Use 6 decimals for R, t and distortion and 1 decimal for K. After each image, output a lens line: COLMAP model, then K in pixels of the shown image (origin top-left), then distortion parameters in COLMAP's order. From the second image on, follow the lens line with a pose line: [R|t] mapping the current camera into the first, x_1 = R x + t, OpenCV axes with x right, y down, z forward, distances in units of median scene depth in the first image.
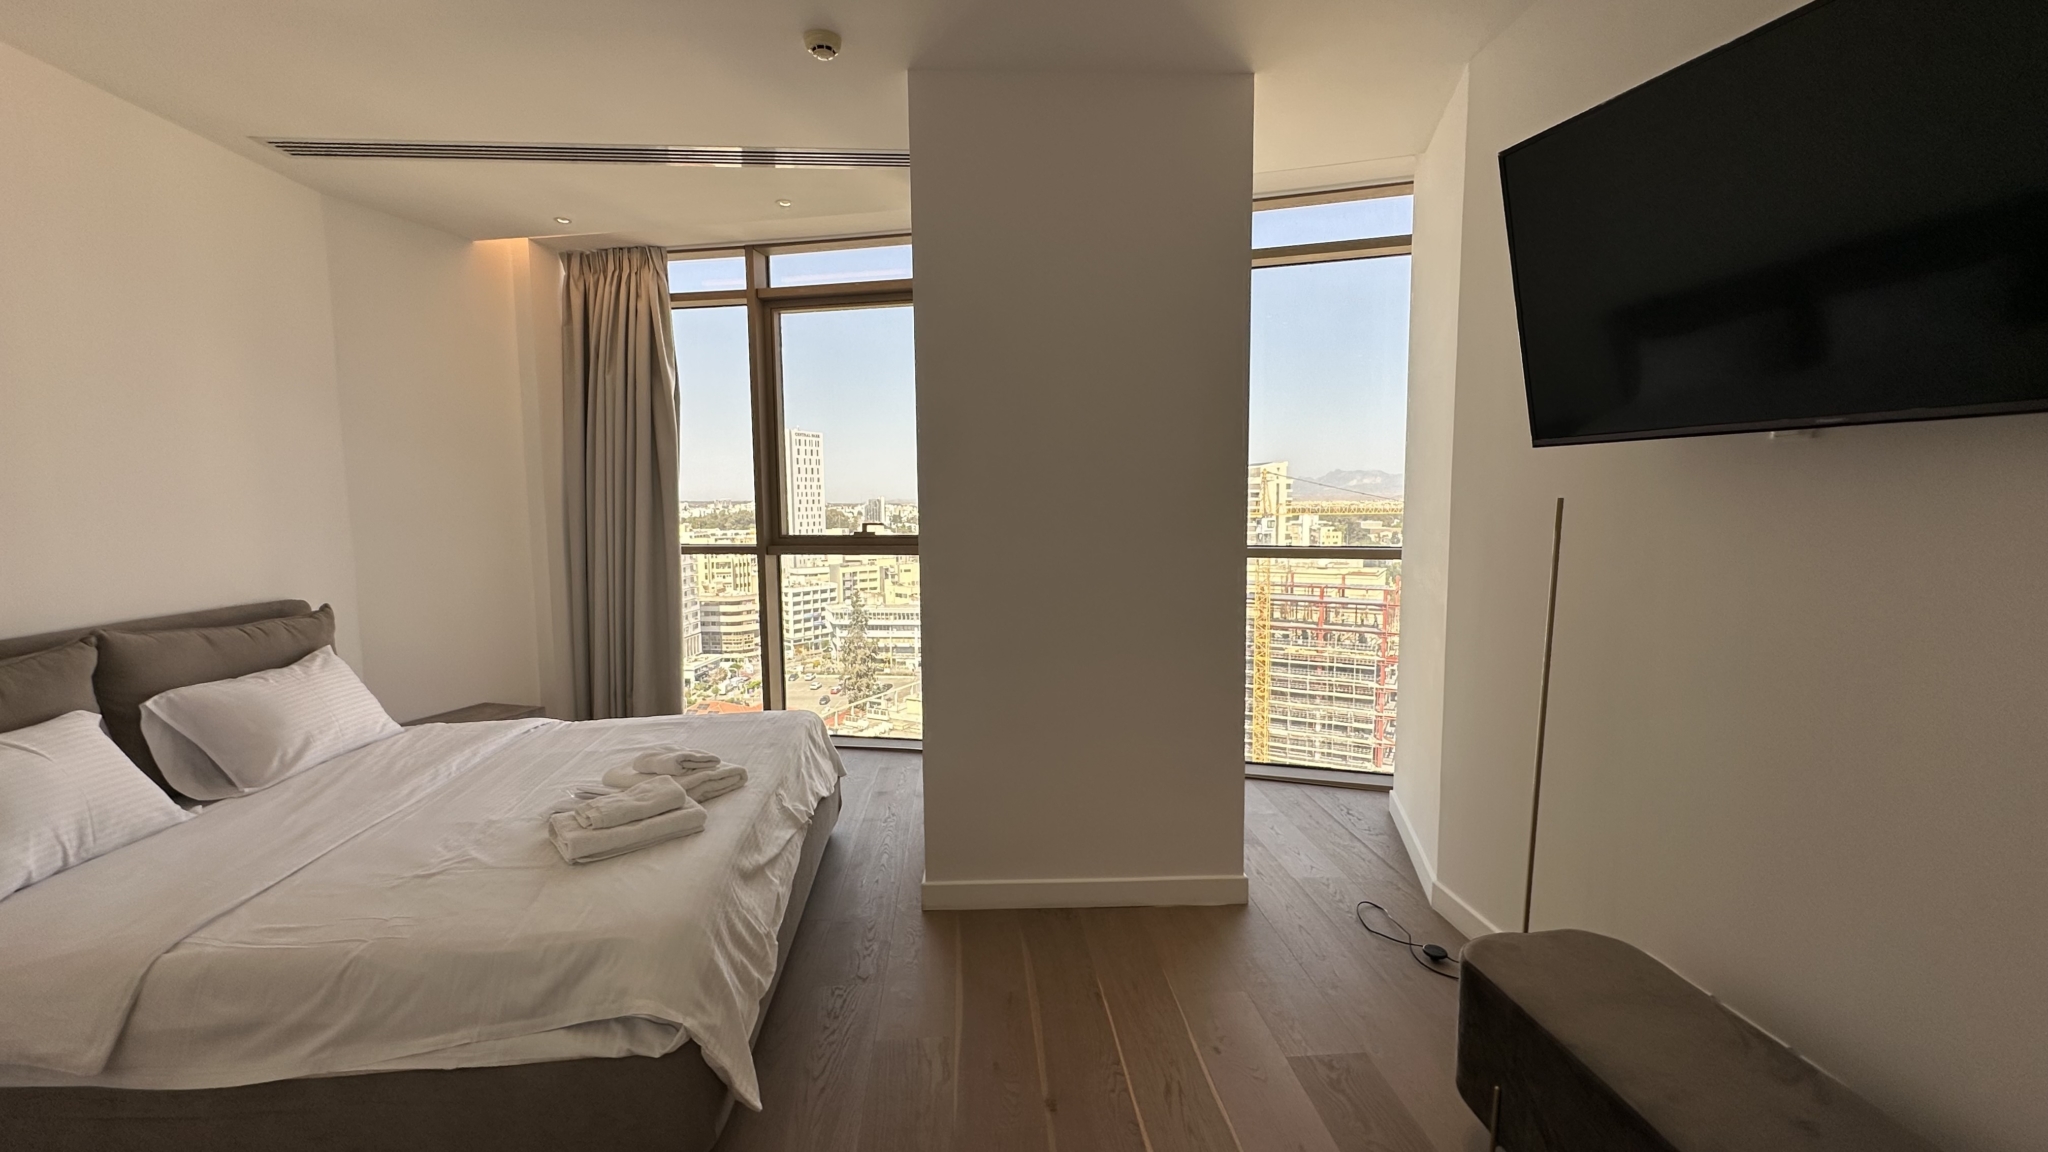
lens RADIAL K [[817.2, 0, 1026.5], [0, 817.2, 575.9], [0, 0, 1]] dist [-0.001215, 0.000777]
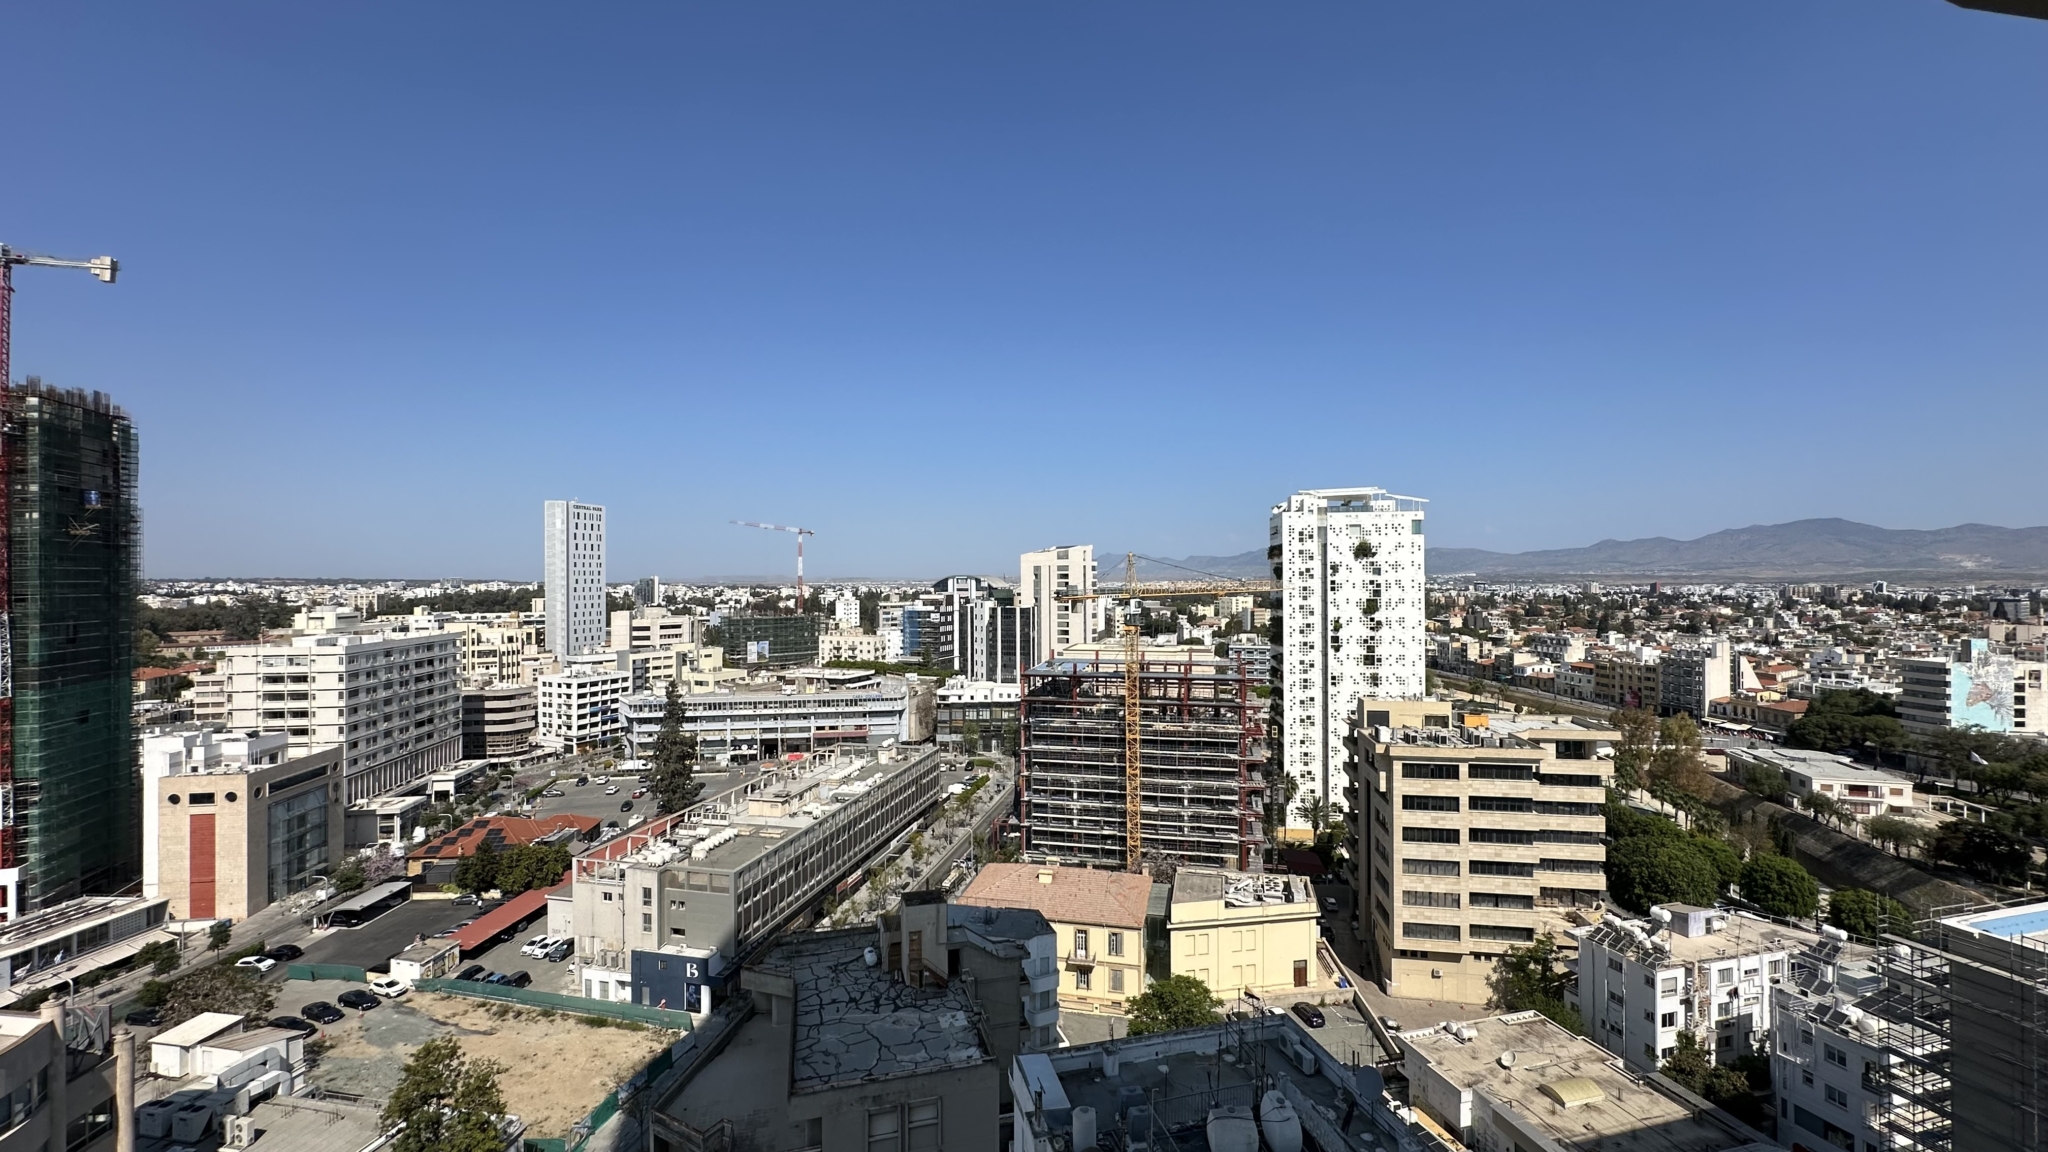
lens RADIAL K [[814.9, 0, 1025.4], [0, 814.9, 575.7], [0, 0, 1]] dist [-0.003007, 0.000550]
pose [[0.965965, 0.005711, 0.258609, -0.107469], [0.019738, 0.995214, -0.095707, -0.004107], [-0.257918, 0.097554, 0.961229, 0.039096]]
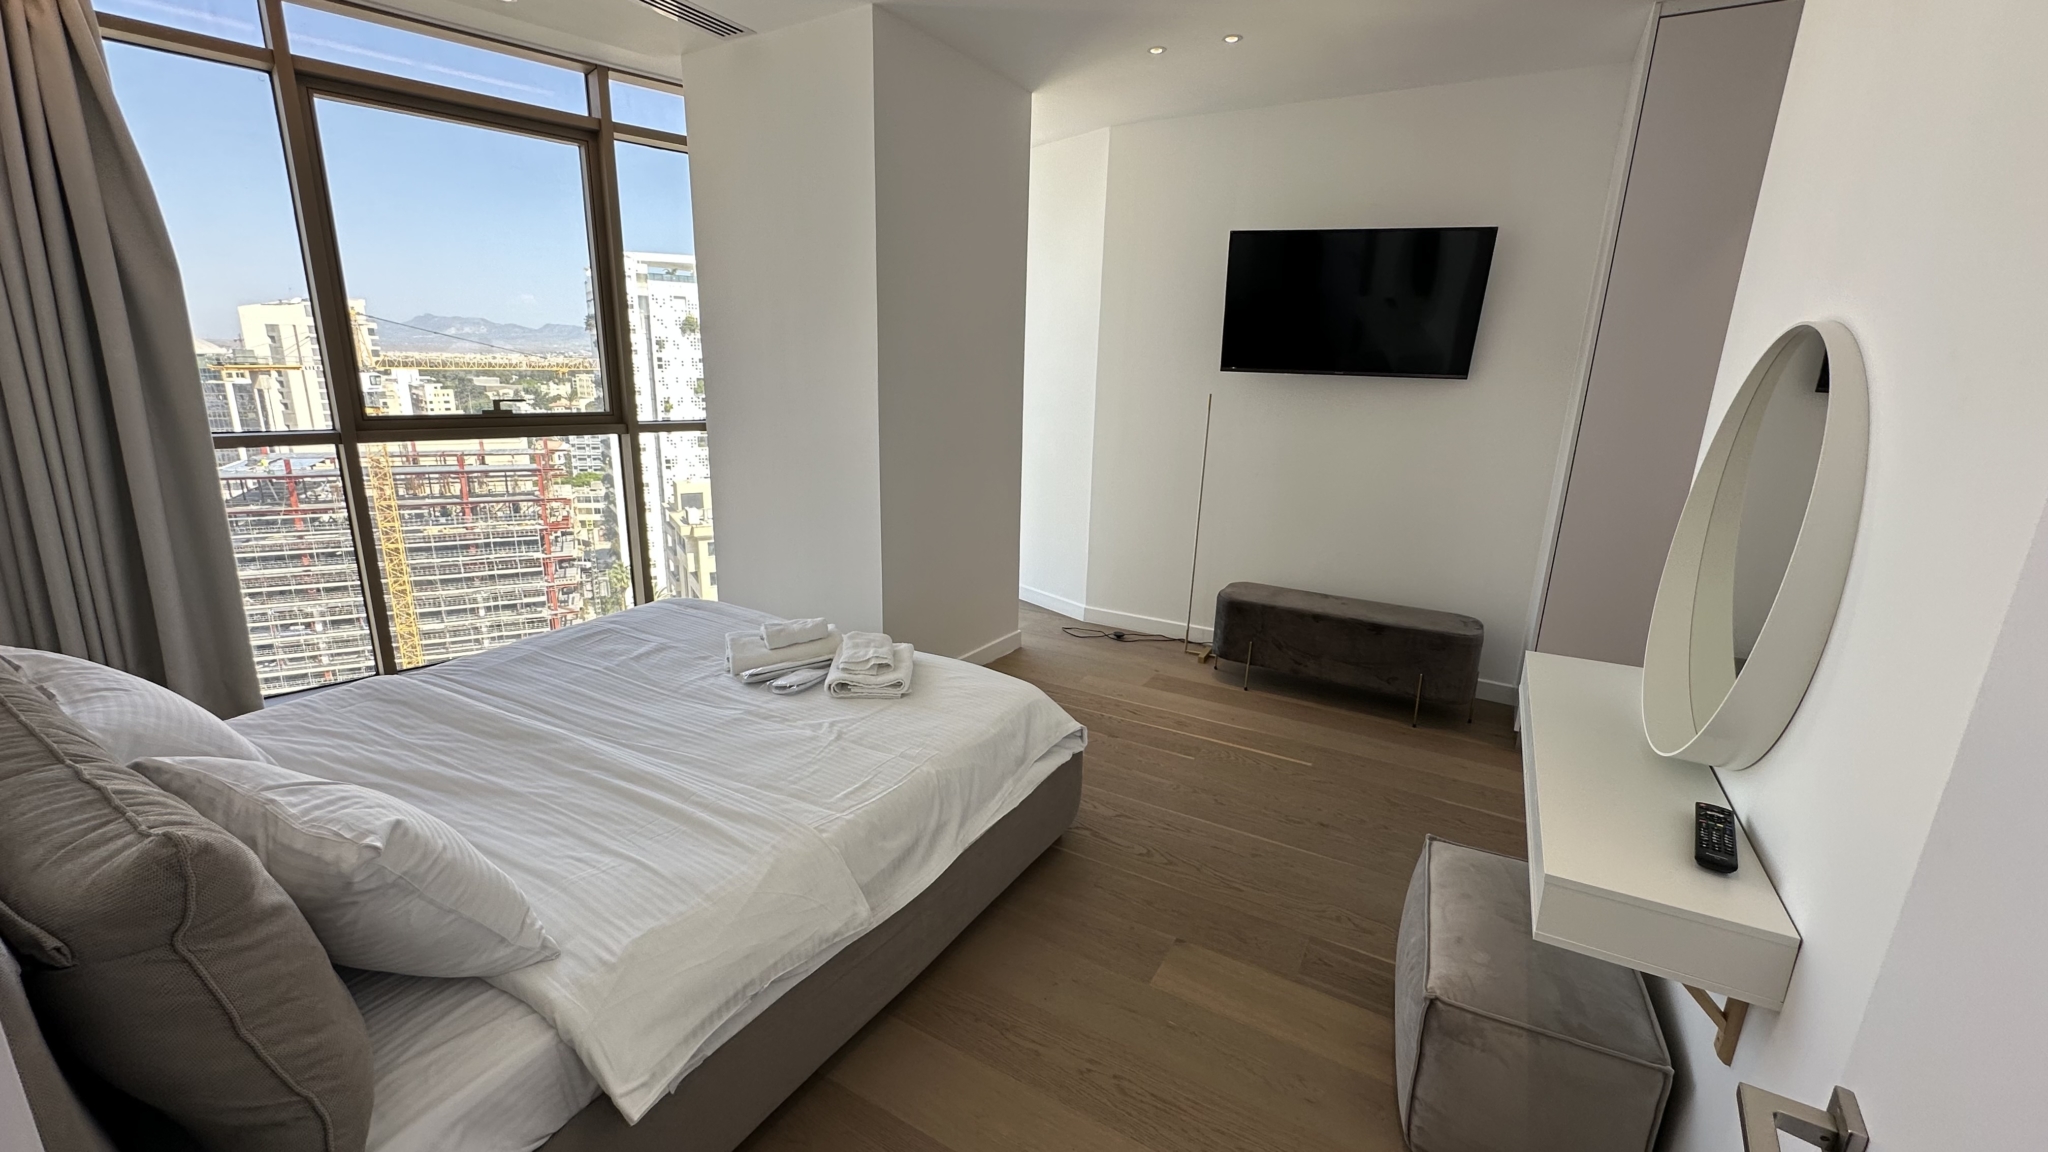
lens RADIAL K [[814.9, 0, 1025.4], [0, 814.9, 575.7], [0, 0, 1]] dist [-0.003007, 0.000550]
pose [[0.561765, -0.182295, 0.806963, -0.025174], [0.042478, 0.980490, 0.191924, -0.001015], [-0.826206, -0.073538, 0.558548, 0.002990]]
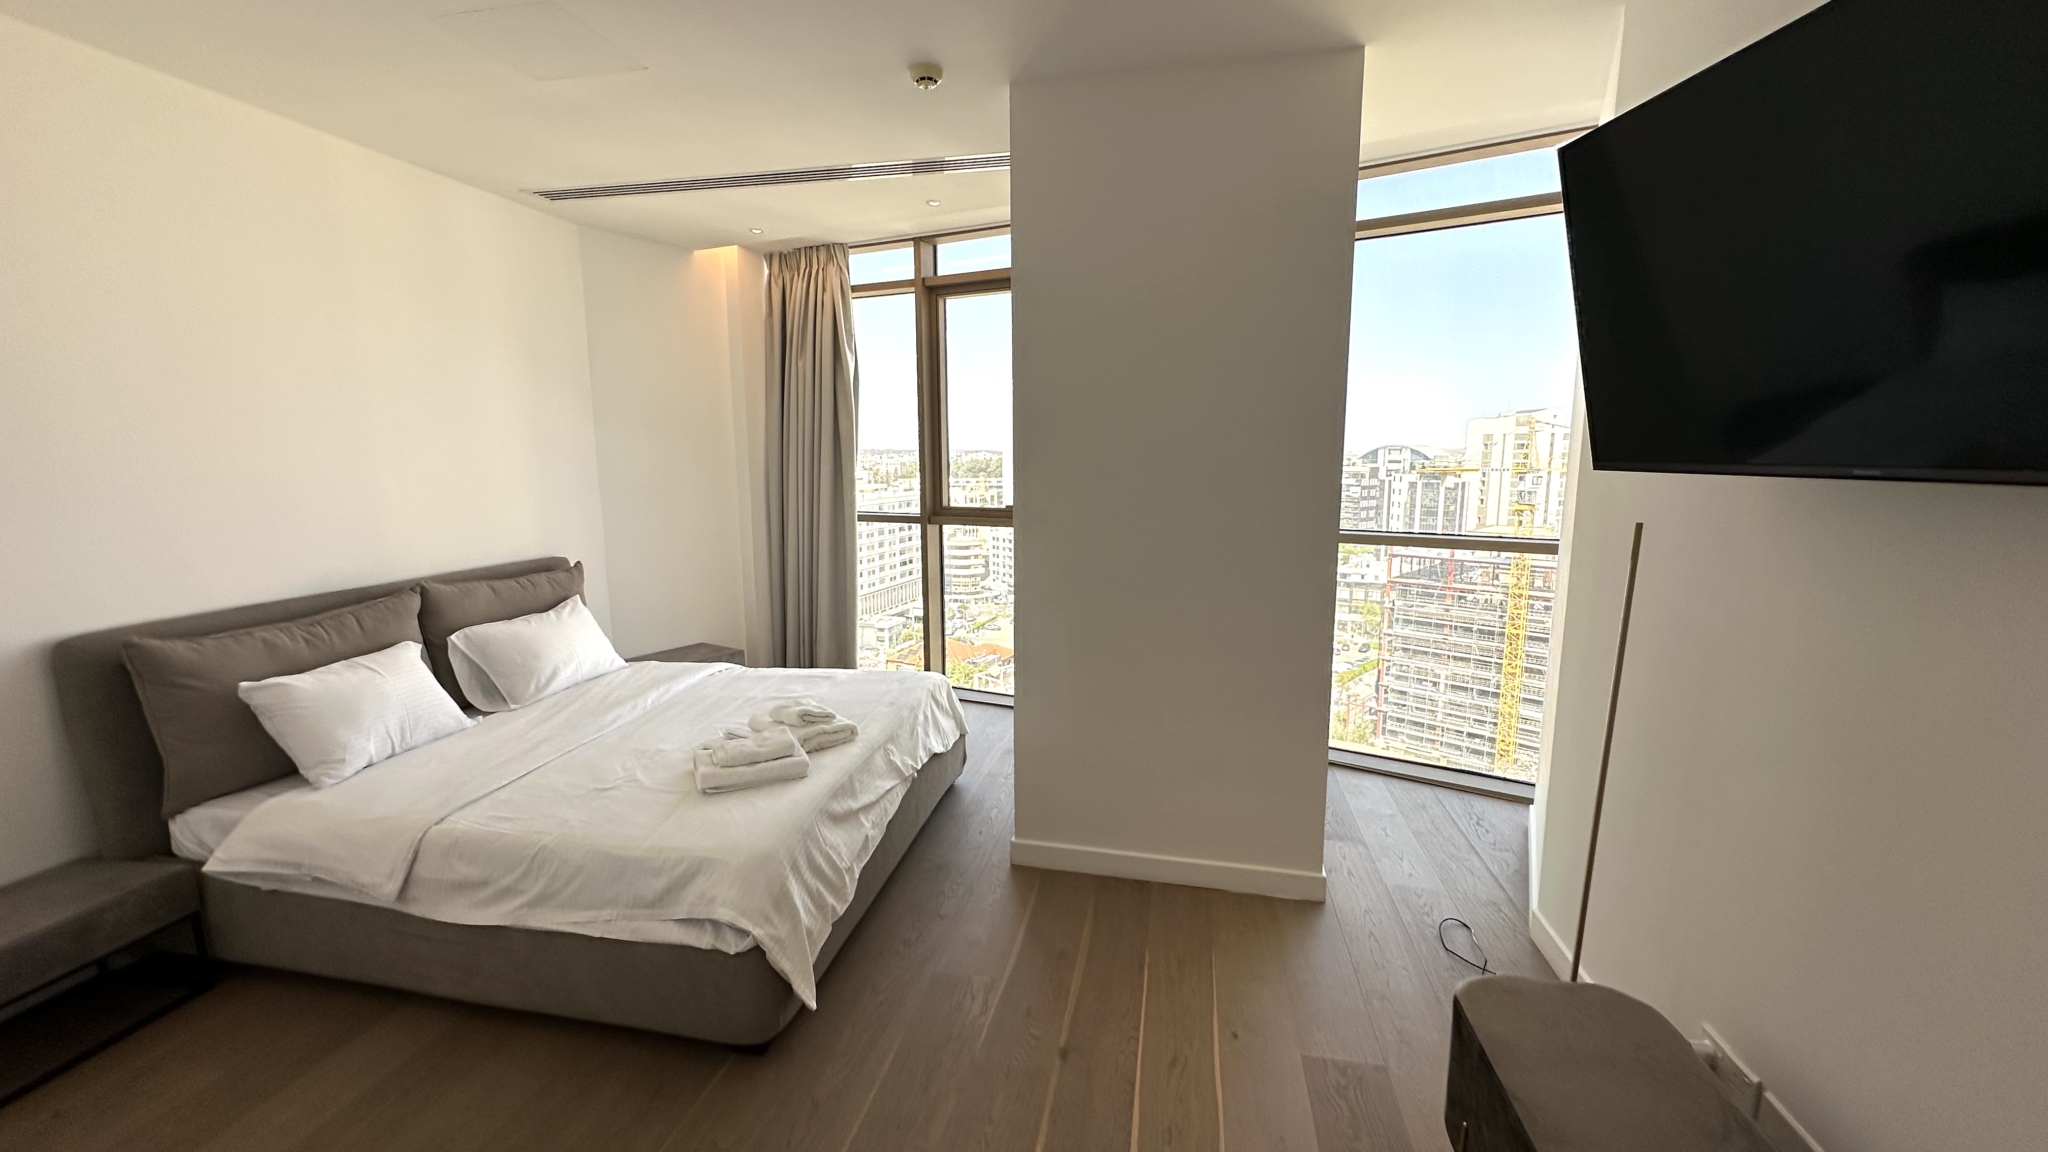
lens RADIAL K [[817.2, 0, 1026.5], [0, 817.2, 575.9], [0, 0, 1]] dist [-0.001215, 0.000777]
pose [[0.963710, 0.045339, -0.263075, 0.004212], [-0.029377, 0.997499, 0.064293, -0.001313], [0.265331, -0.054231, 0.962631, -0.000976]]
